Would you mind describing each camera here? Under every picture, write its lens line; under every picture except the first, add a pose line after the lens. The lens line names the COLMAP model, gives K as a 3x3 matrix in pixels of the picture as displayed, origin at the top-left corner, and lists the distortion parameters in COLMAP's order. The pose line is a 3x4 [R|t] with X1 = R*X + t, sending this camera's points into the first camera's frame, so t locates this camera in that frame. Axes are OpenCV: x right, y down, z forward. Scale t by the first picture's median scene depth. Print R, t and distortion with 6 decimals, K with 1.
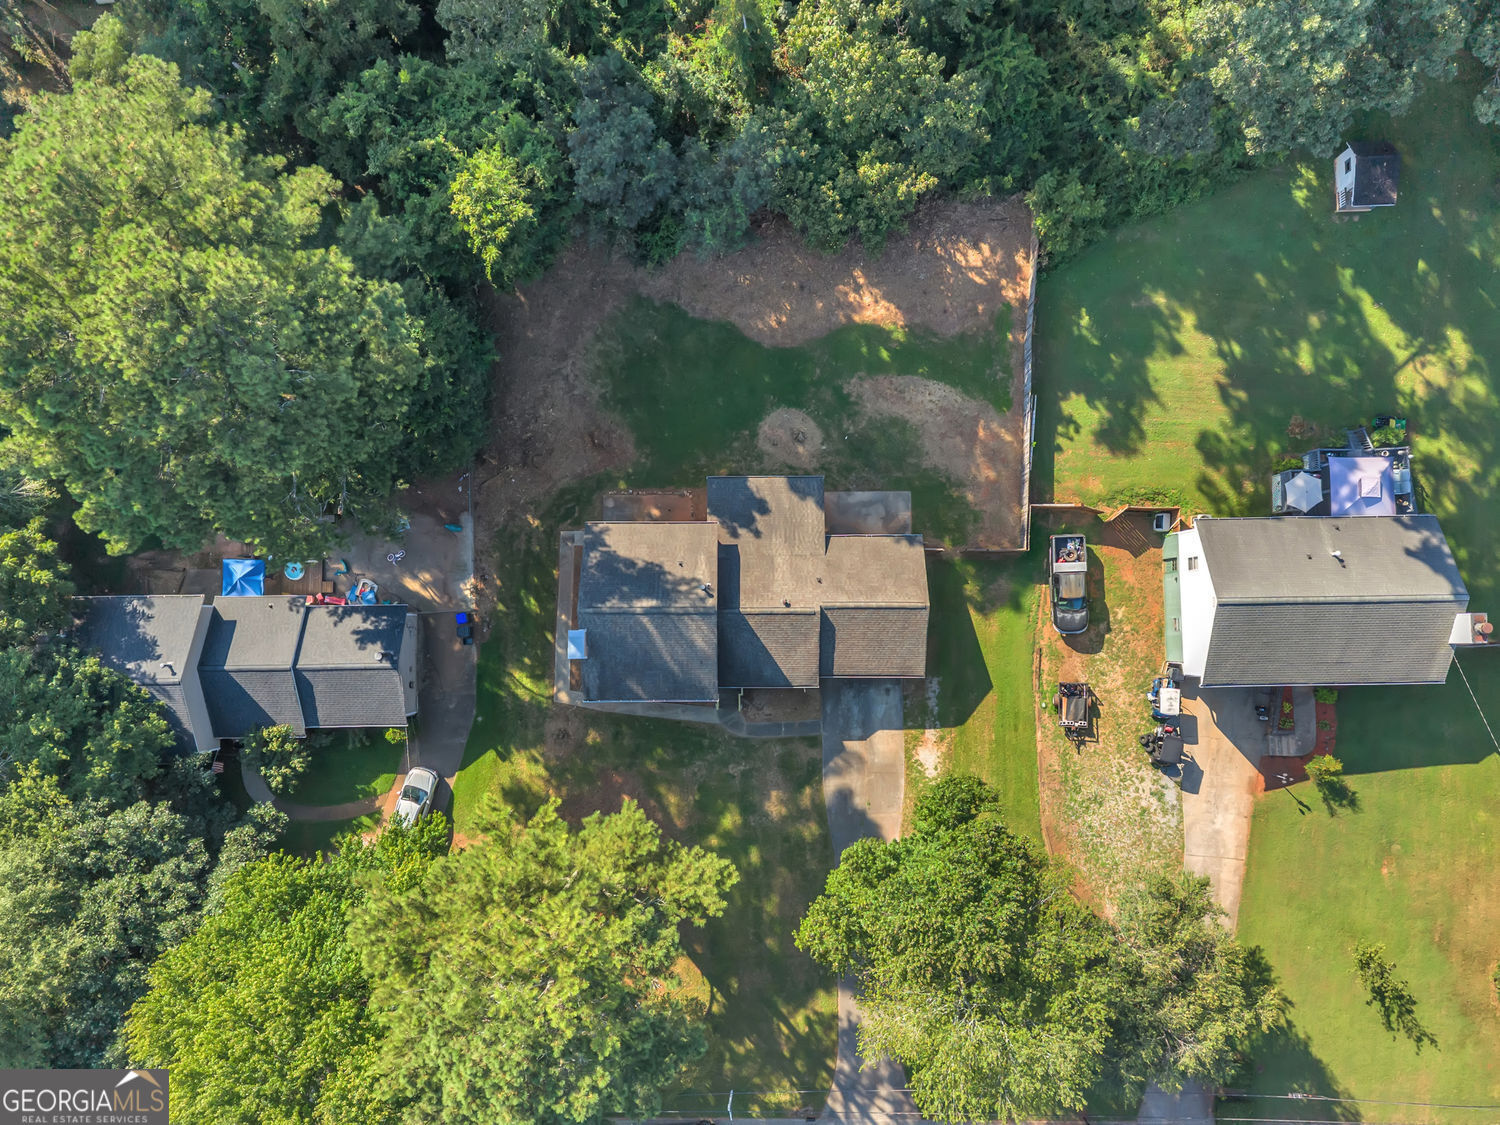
lens RADIAL K [[1087.7, 0, 747.9], [0, 1087.7, 594.1], [0, 0, 1]] dist [0.055083, -0.059449]
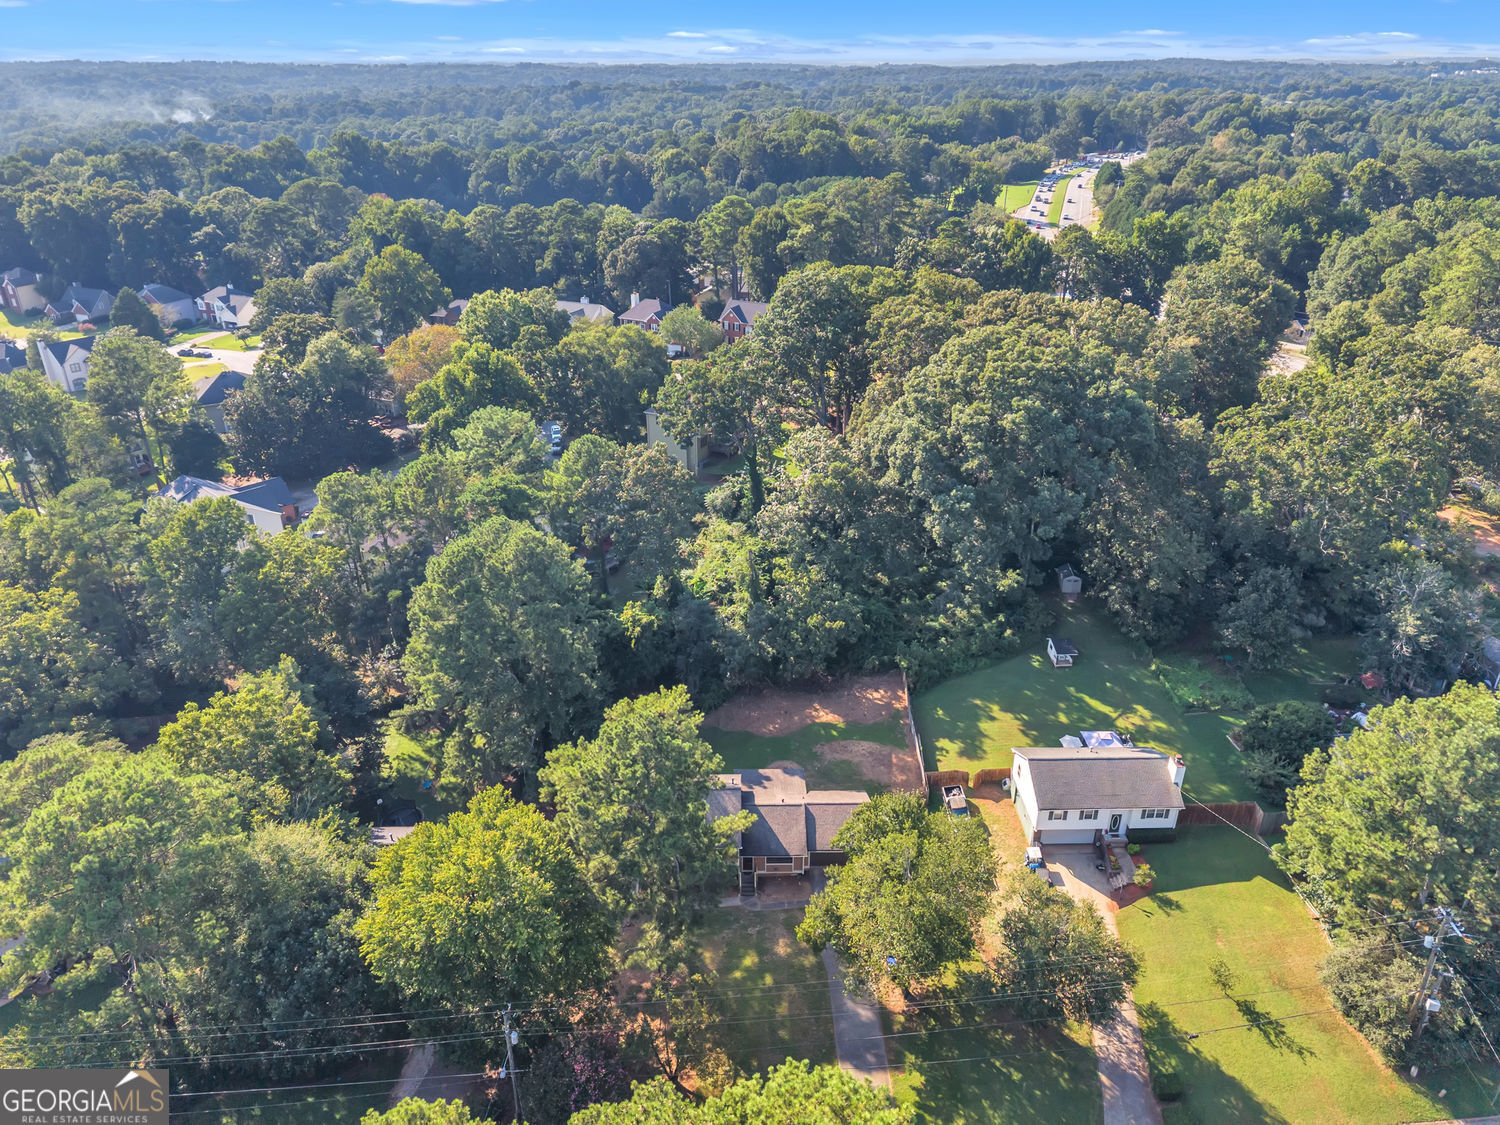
lens RADIAL K [[1087.7, 0, 747.9], [0, 1087.7, 594.1], [0, 0, 1]] dist [0.055083, -0.059449]
pose [[0.999941, -0.009715, 0.004925, -0.022346], [0.009104, 0.497239, -0.867566, 1.232301], [0.005980, 0.867559, 0.497298, -0.083102]]
